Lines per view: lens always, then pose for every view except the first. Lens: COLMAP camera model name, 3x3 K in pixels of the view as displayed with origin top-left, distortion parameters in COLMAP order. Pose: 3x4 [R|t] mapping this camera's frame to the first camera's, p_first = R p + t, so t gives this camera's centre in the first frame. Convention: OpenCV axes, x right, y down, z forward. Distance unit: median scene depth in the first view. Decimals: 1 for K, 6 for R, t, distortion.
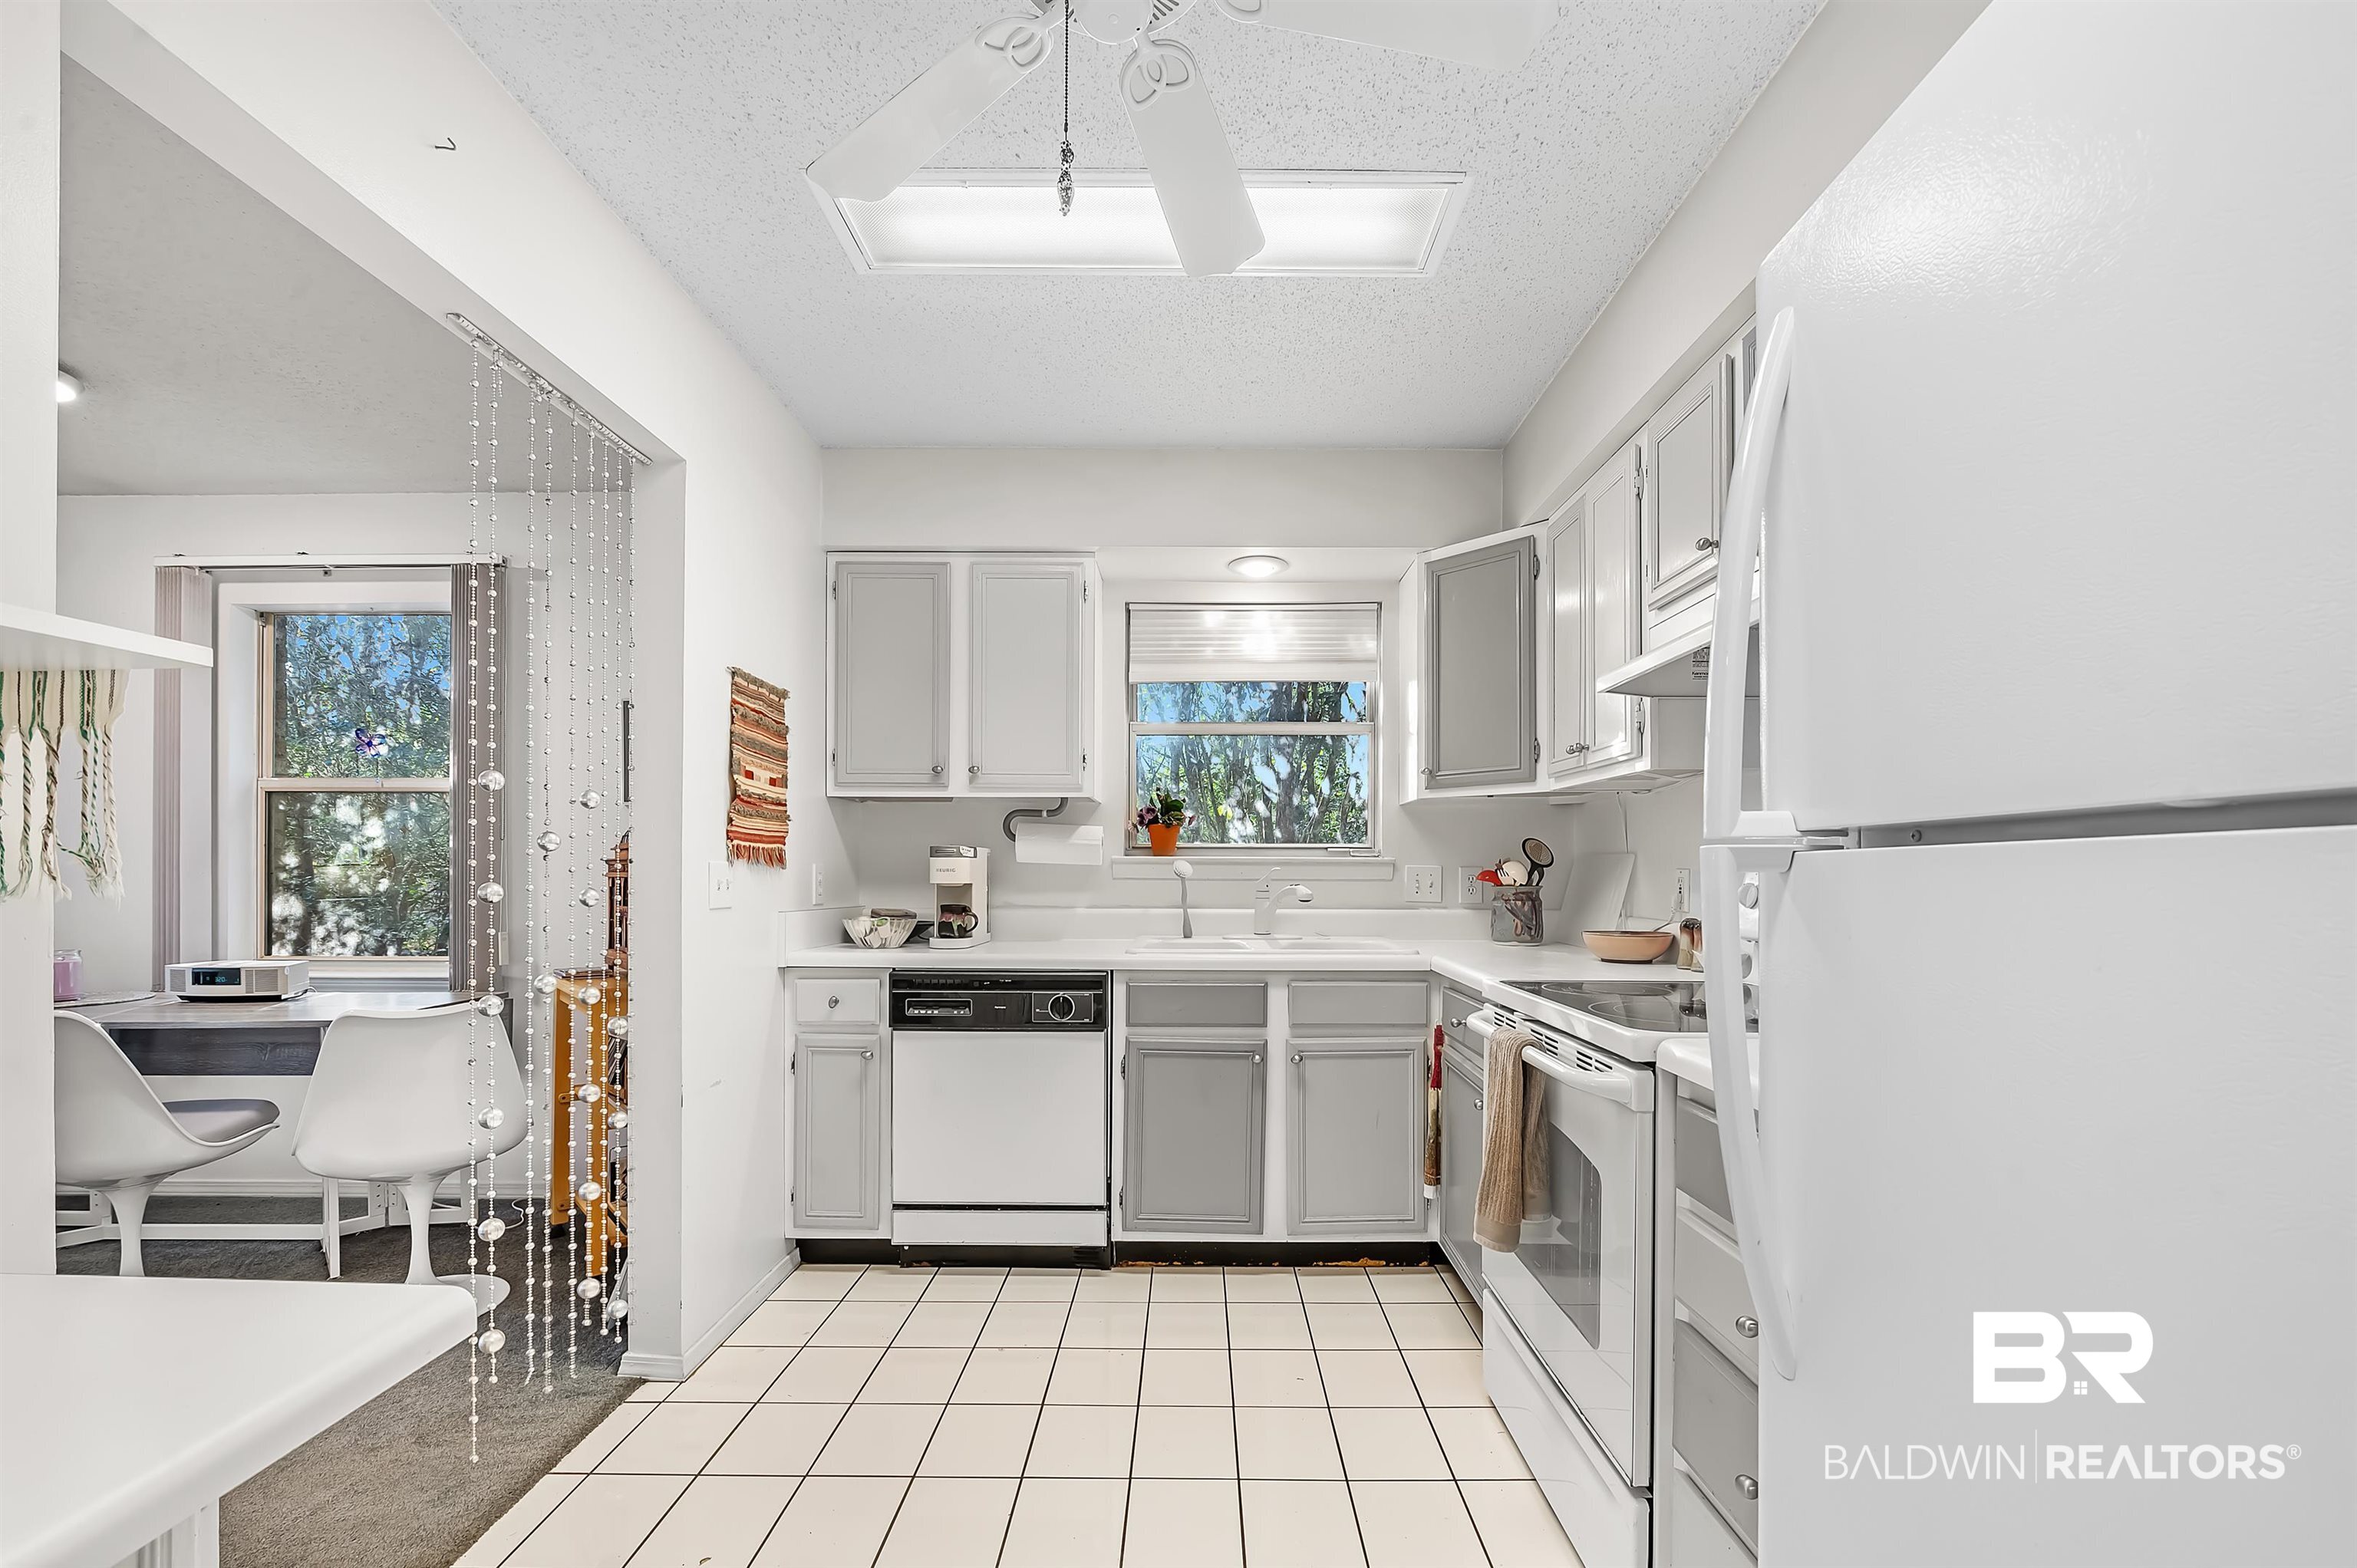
lens RADIAL K [[998.9, 0, 1200.2], [0, 998.9, 860.2], [0, 0, 1]] dist [-0.009912, -0.000291]
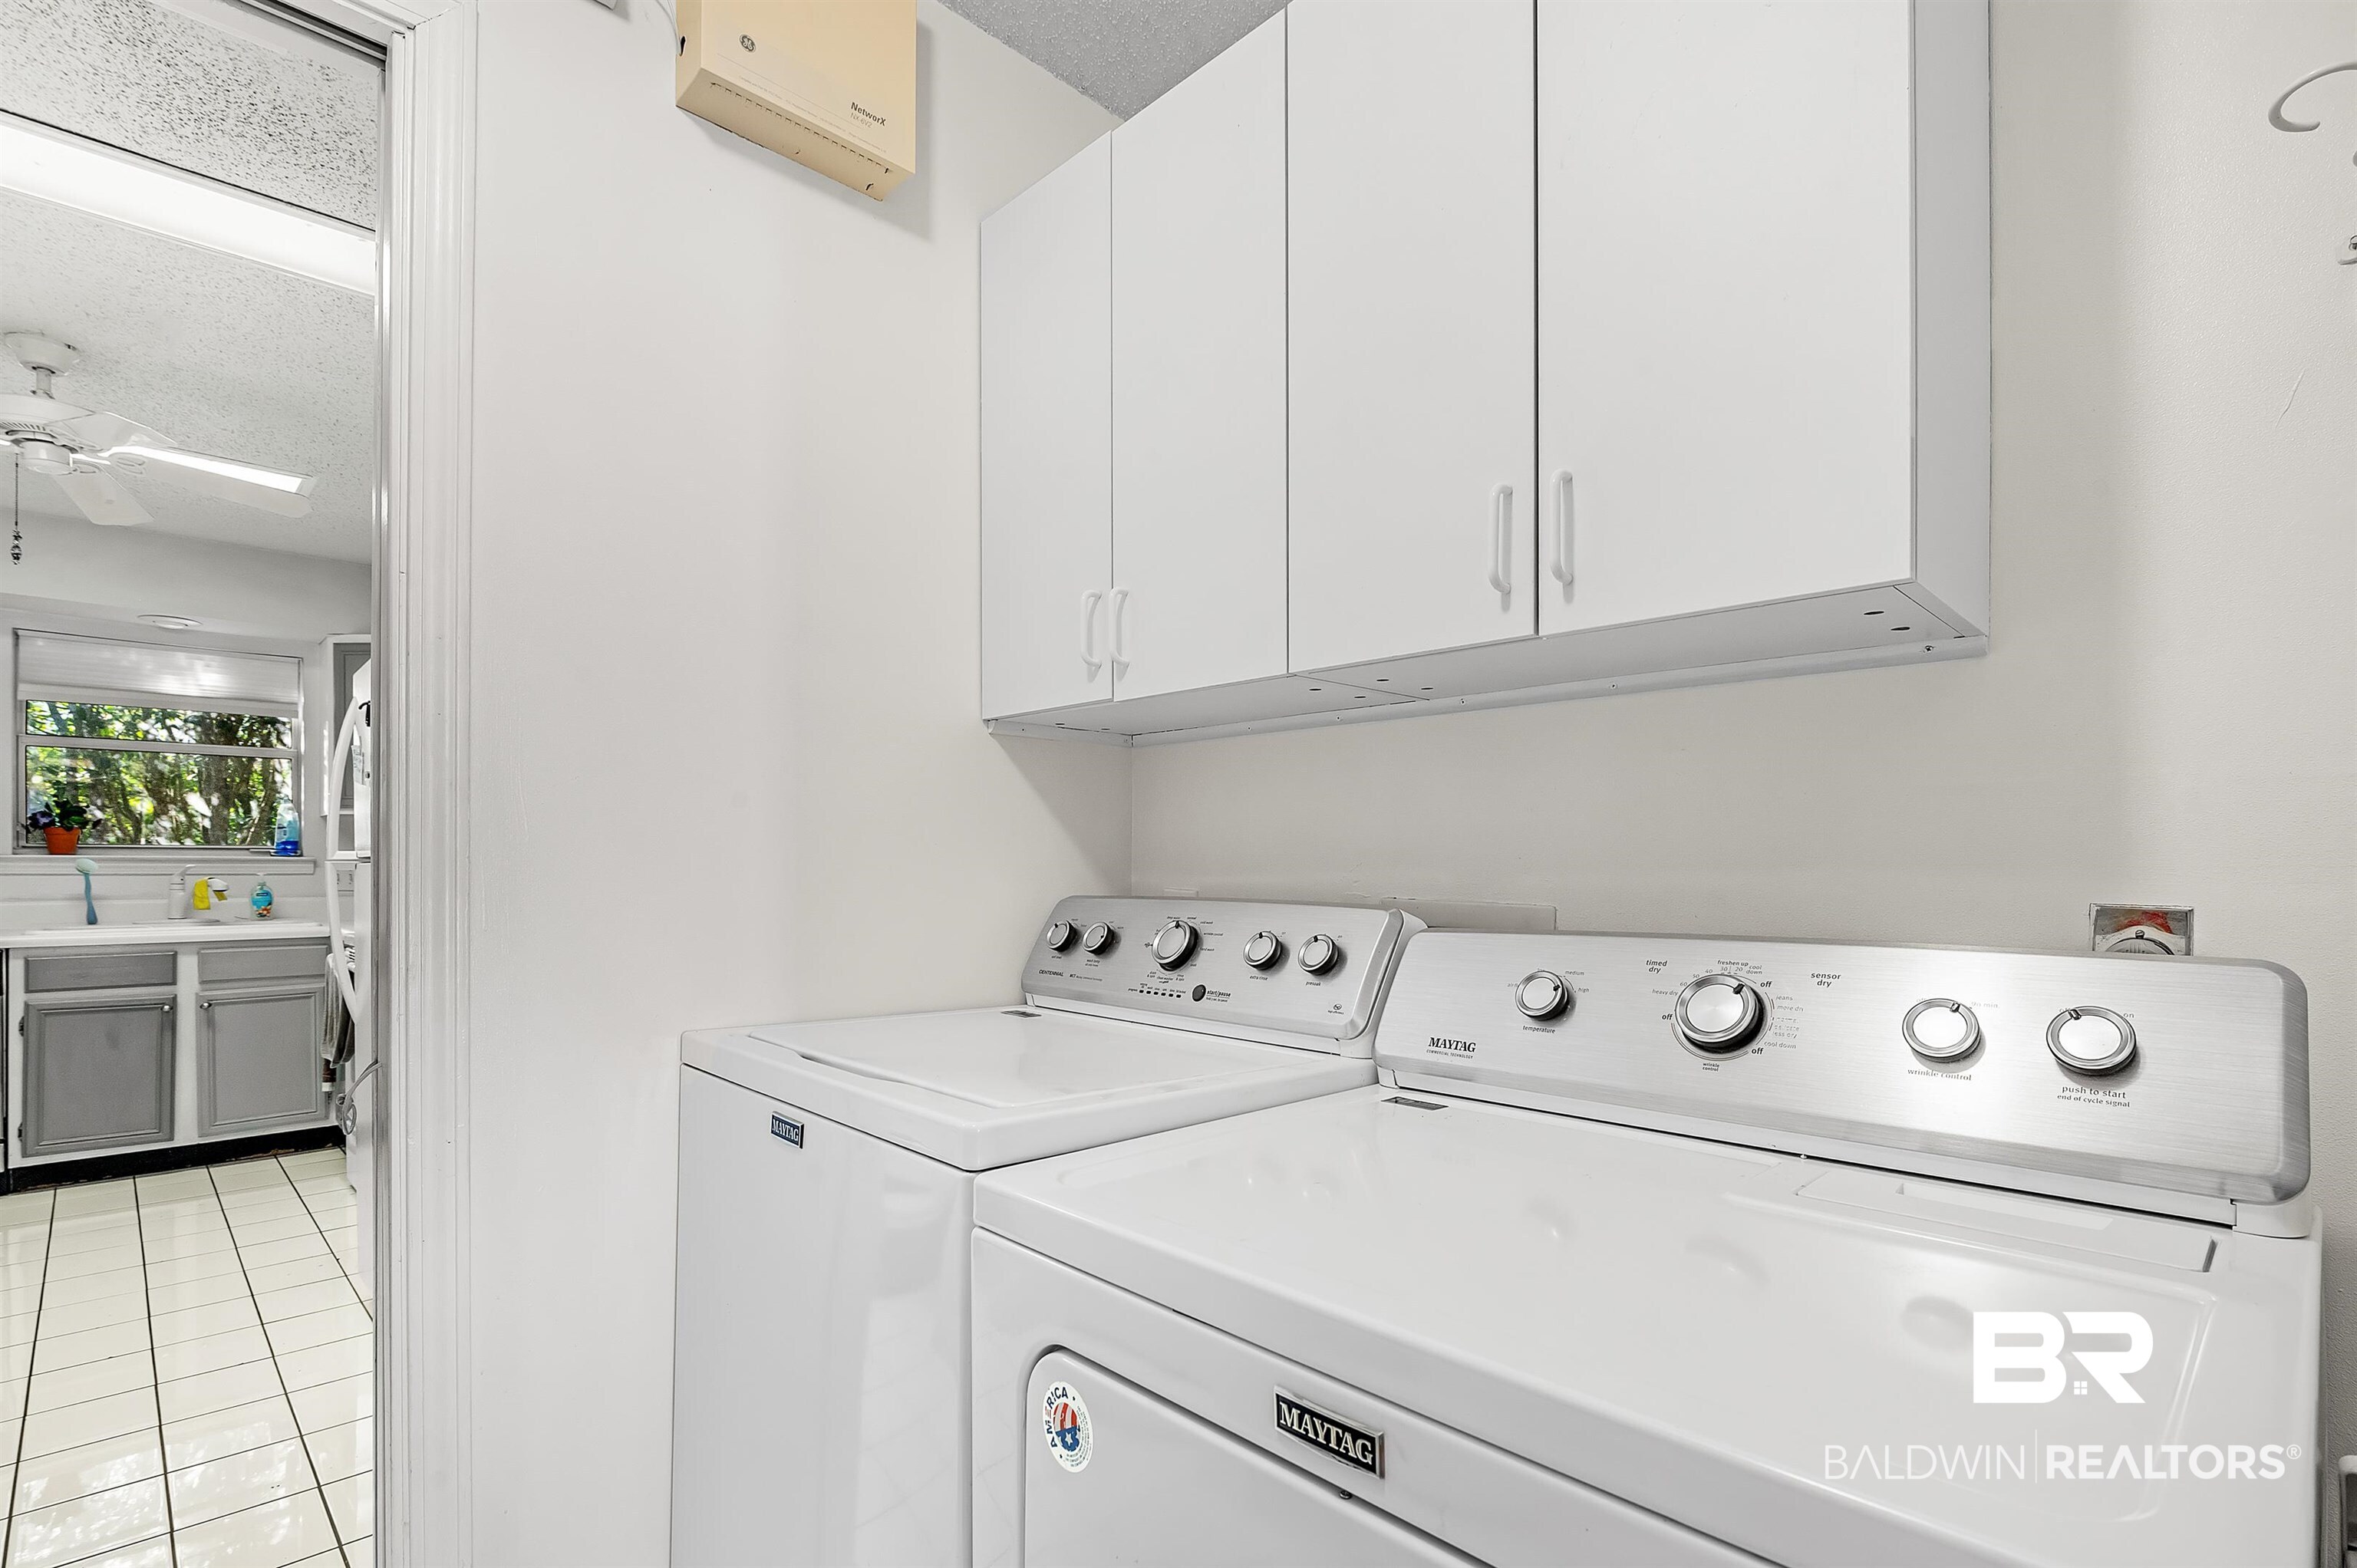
lens RADIAL K [[1113.2, 0, 1172.3], [0, 1113.2, 877.6], [0, 0, 1]] dist [-0.000084, -0.000128]
pose [[0.723780, -0.005524, 0.690009, 0.004318], [-0.006568, 0.999868, 0.014894, -0.006427], [-0.690000, -0.015312, 0.723648, -0.977236]]
